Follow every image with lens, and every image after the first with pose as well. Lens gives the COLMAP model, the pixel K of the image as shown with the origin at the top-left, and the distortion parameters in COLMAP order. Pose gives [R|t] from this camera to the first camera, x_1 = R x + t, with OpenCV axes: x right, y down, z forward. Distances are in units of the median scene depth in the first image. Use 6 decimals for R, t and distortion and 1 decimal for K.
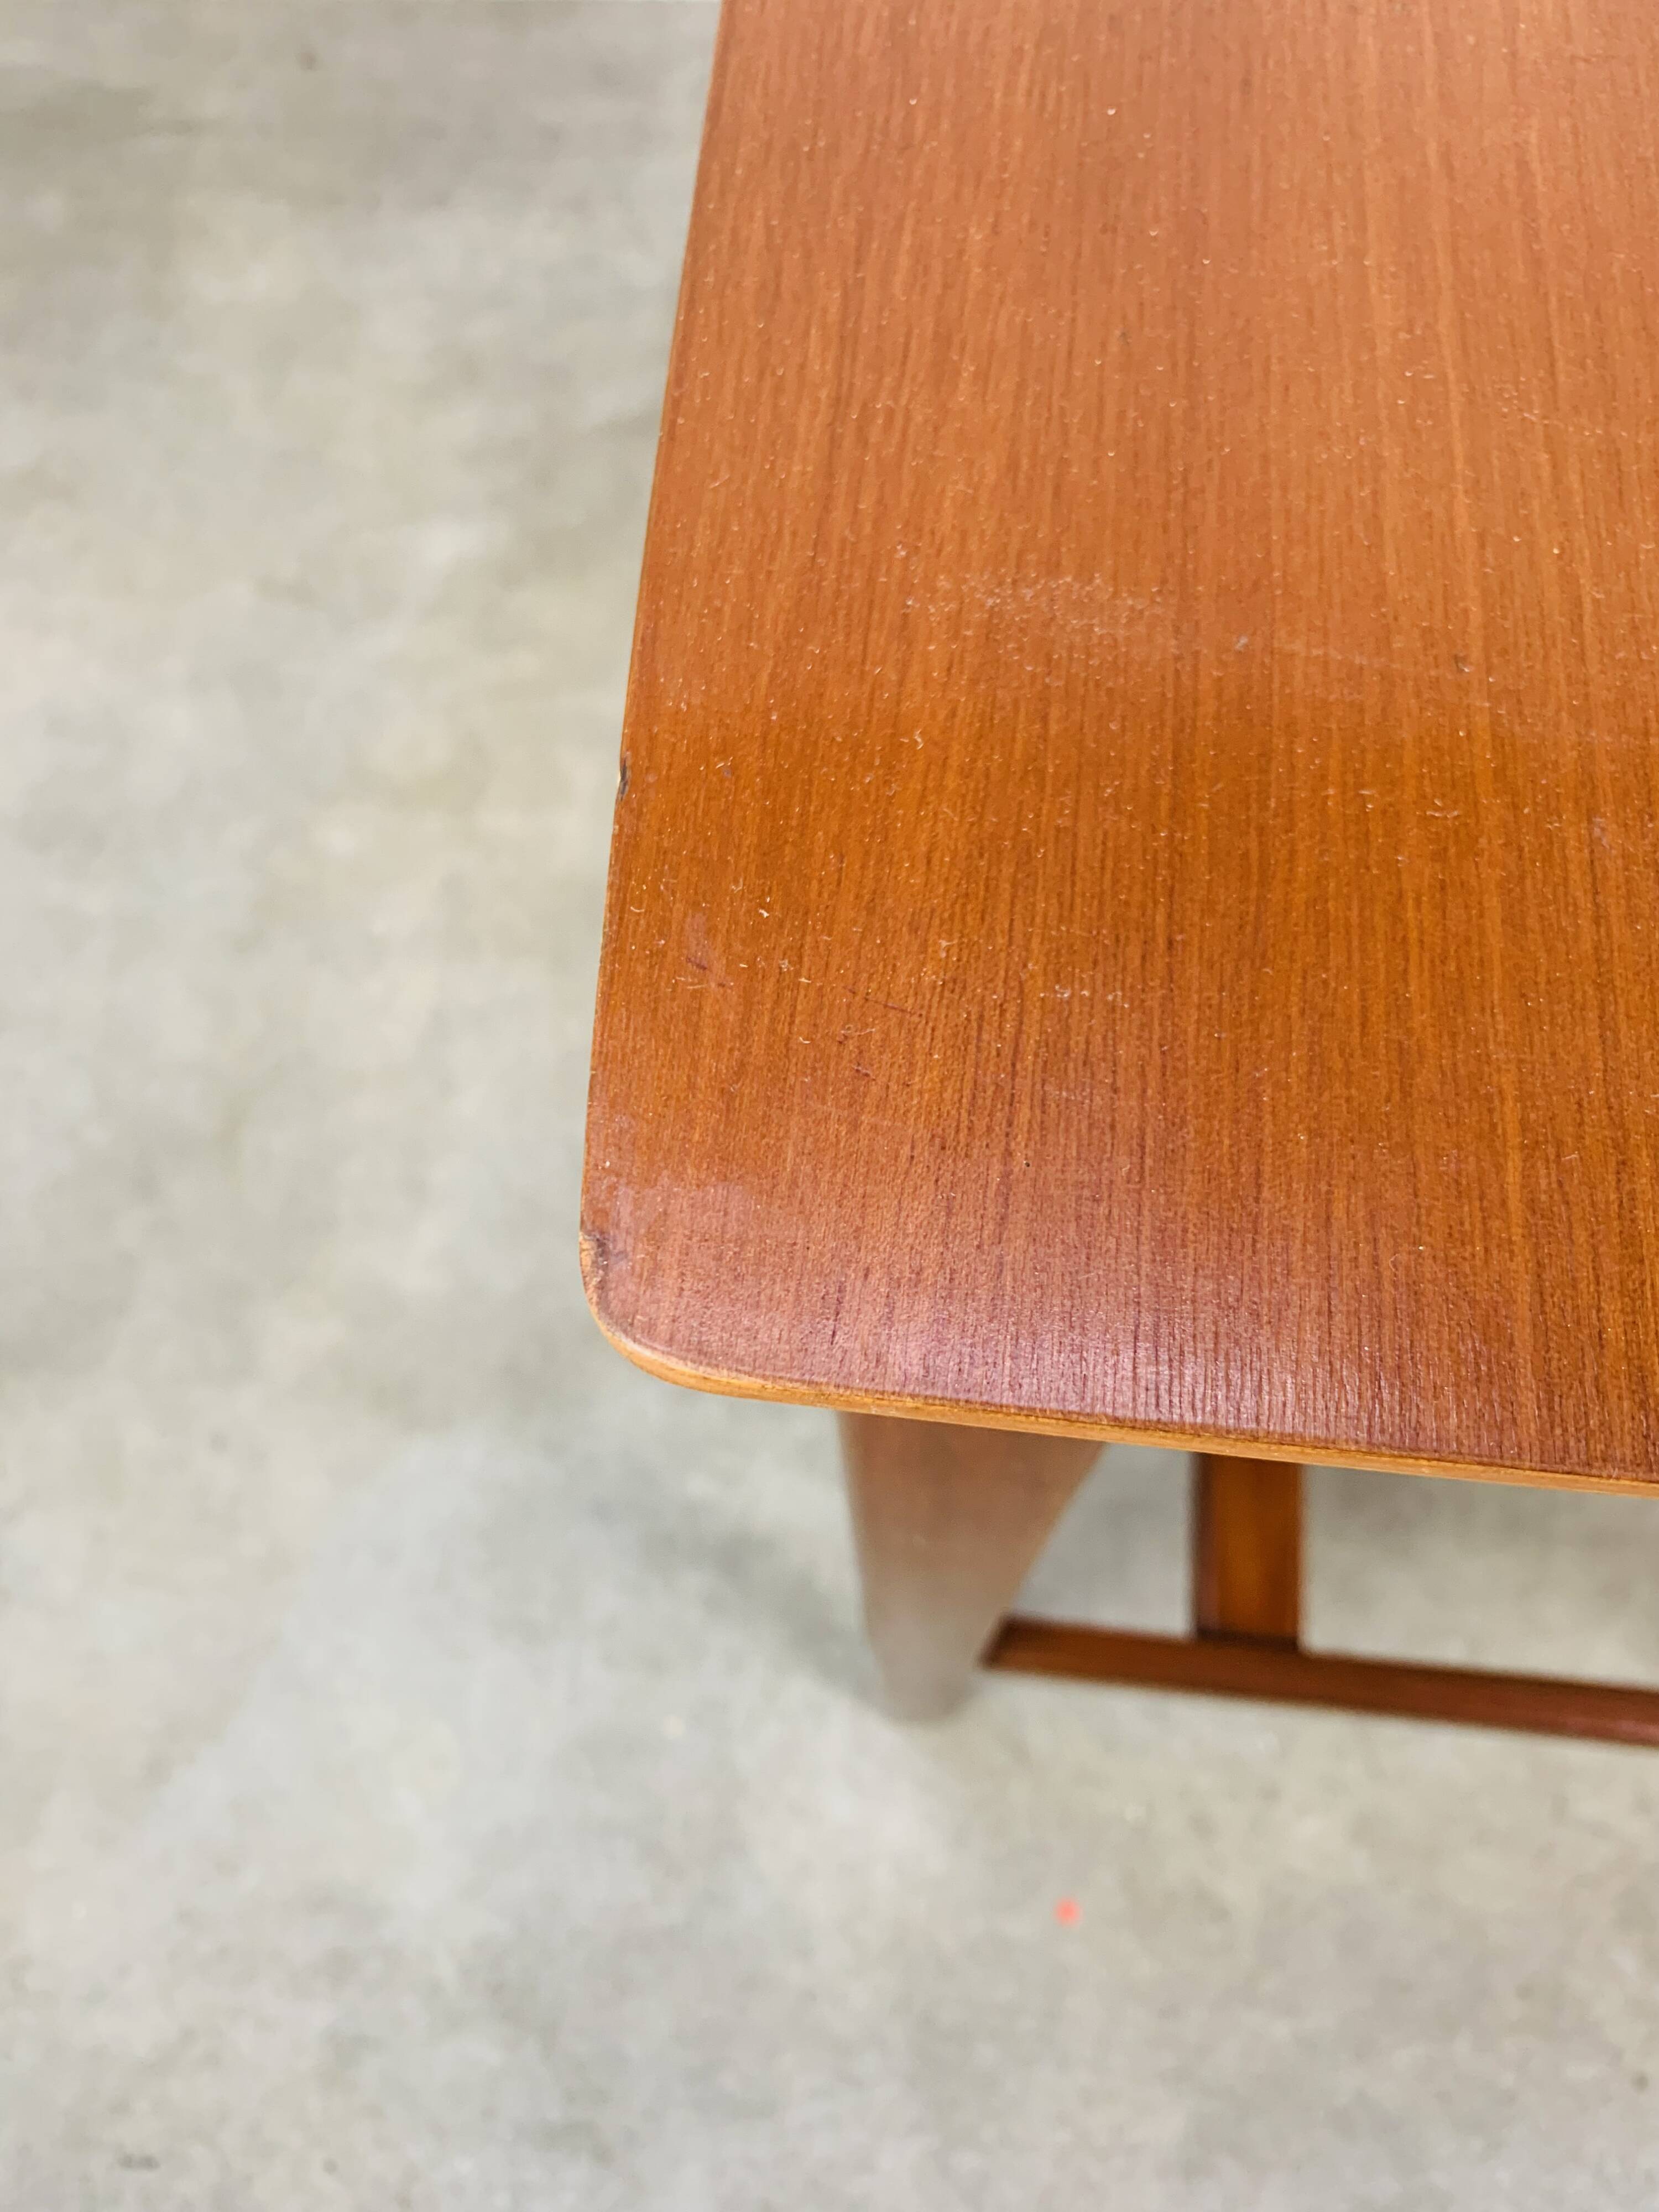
lens RADIAL K [[1683.8, 0, 842.2], [0, 1683.8, 1107.5], [0, 0, 1]] dist [0.012871, -0.007124]
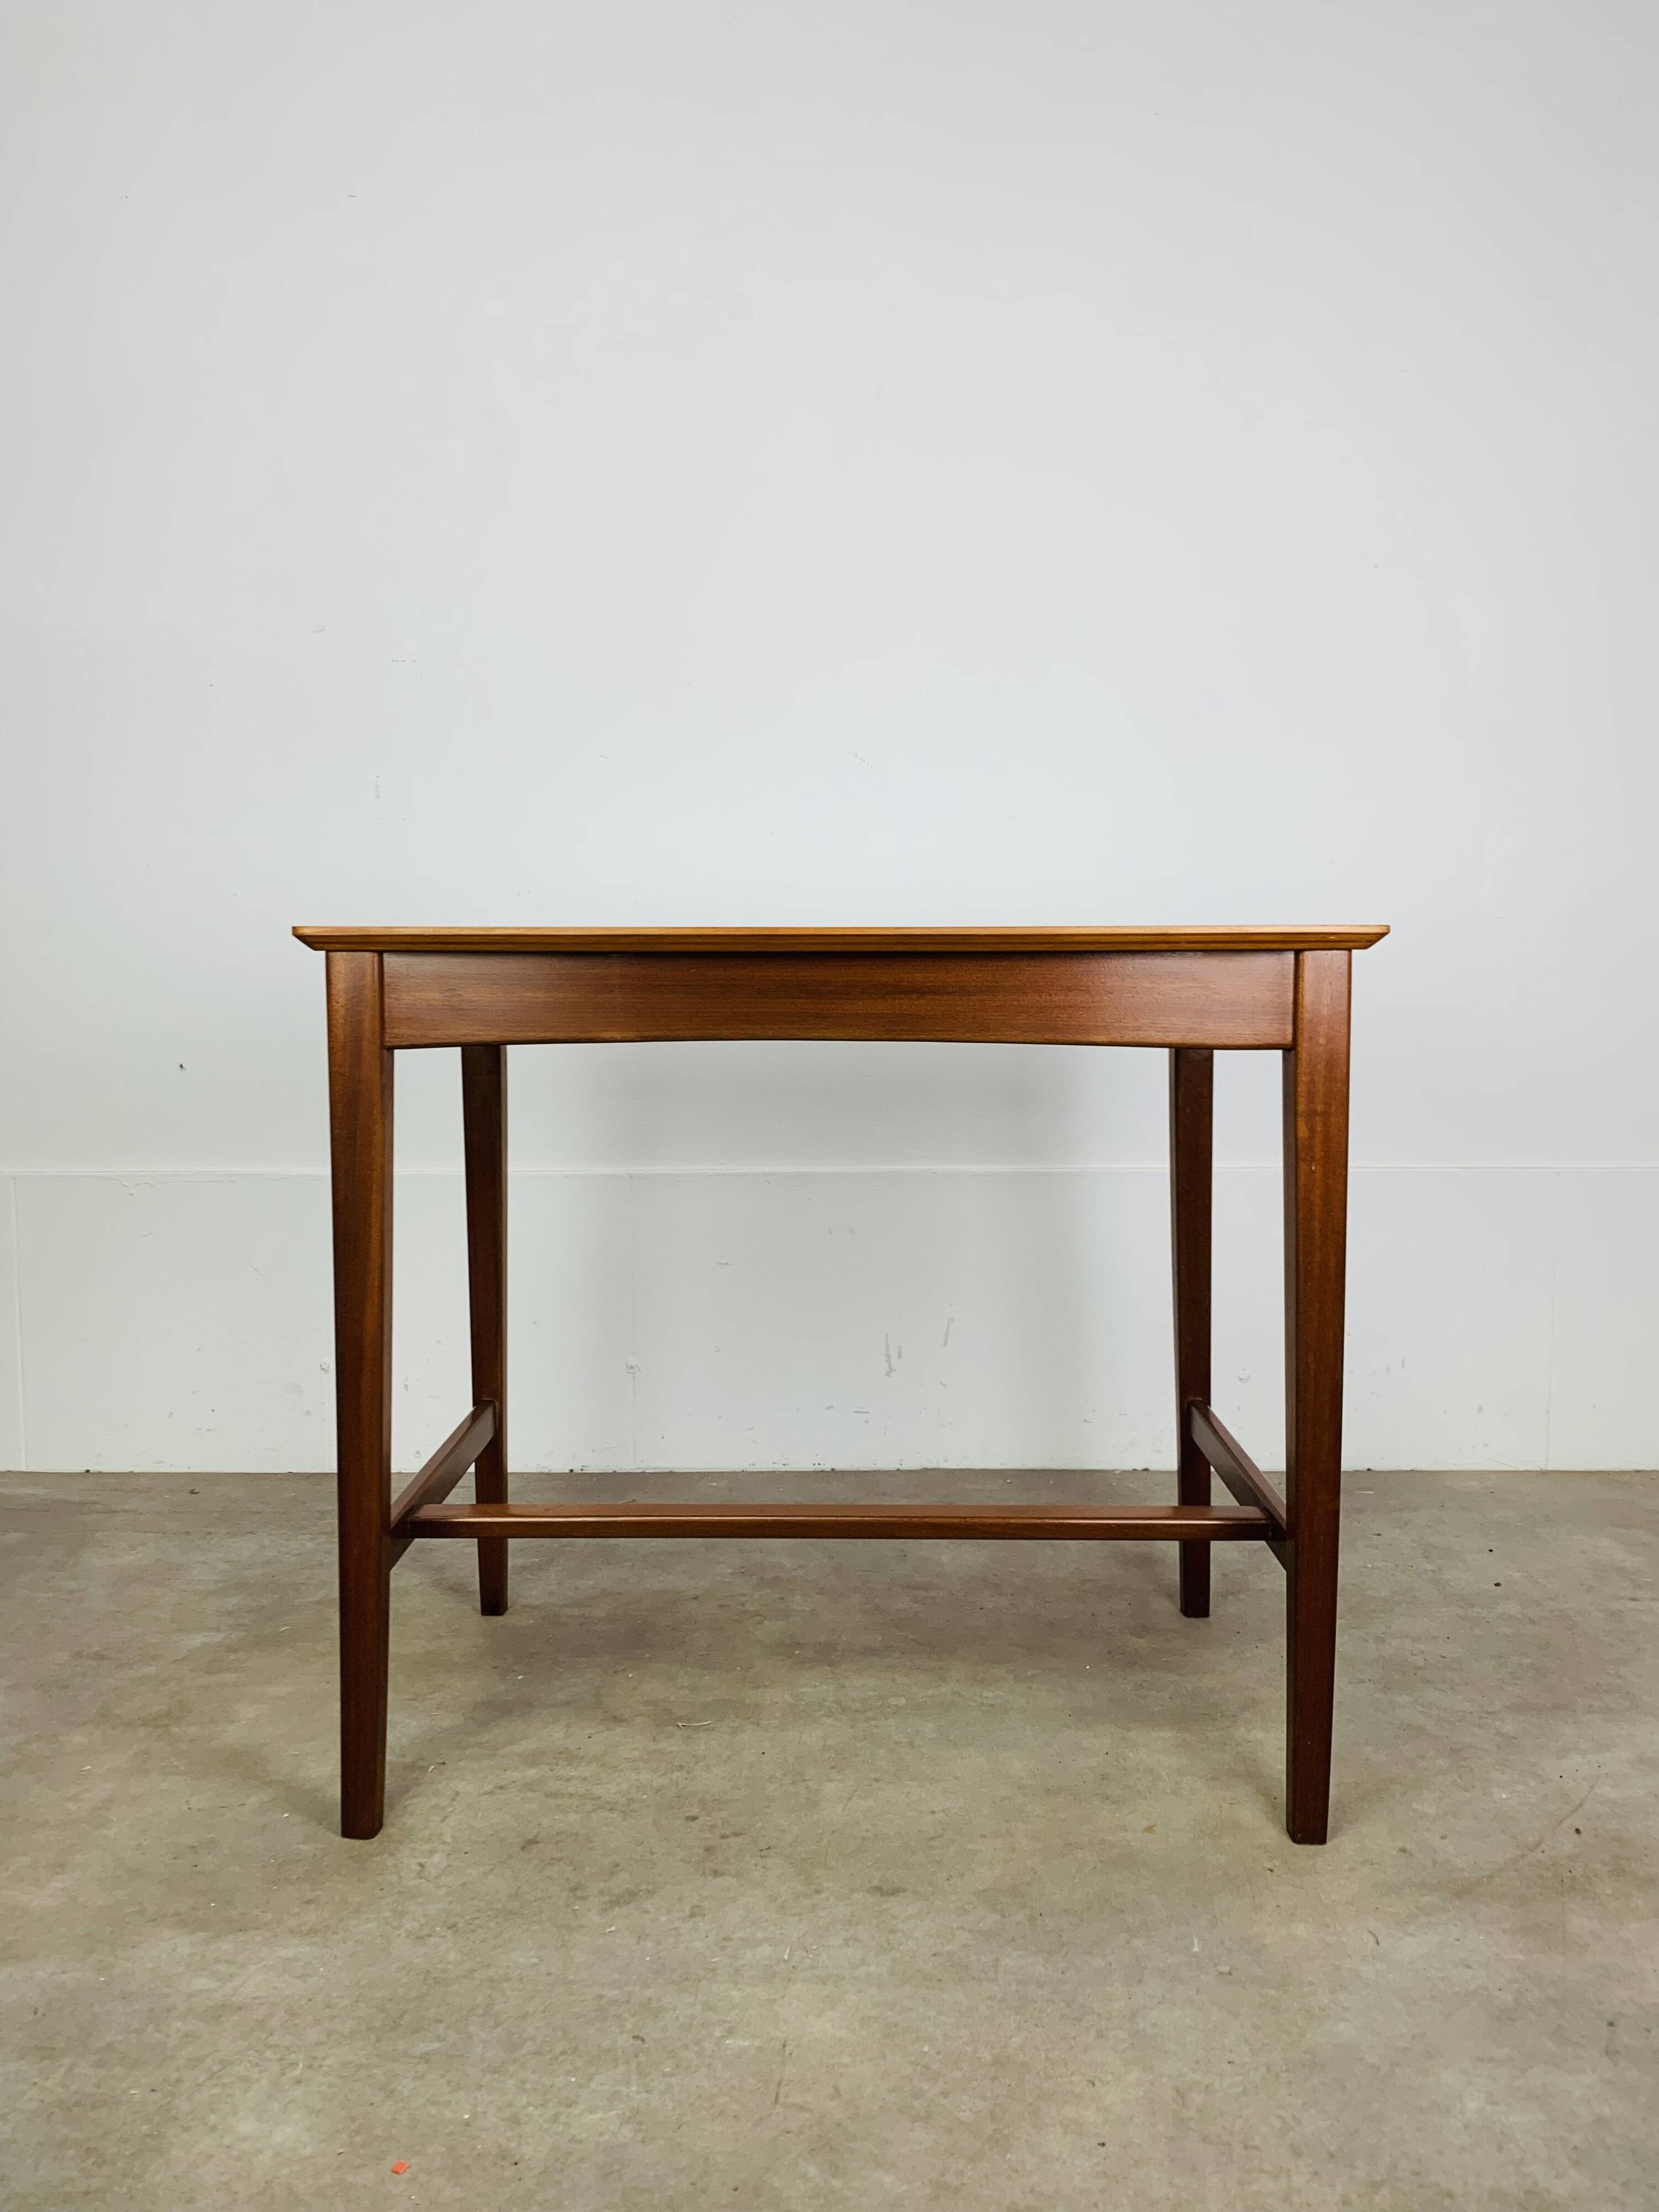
lens RADIAL K [[1683.8, 0, 823.0], [0, 1683.8, 1114.9], [0, 0, 1]] dist [0.012871, -0.007124]
pose [[0.997954, 0.014116, 0.062359, 0.367788], [0.047766, 0.483726, -0.873915, 1.244609], [-0.042500, 0.875106, 0.482062, -0.372836]]
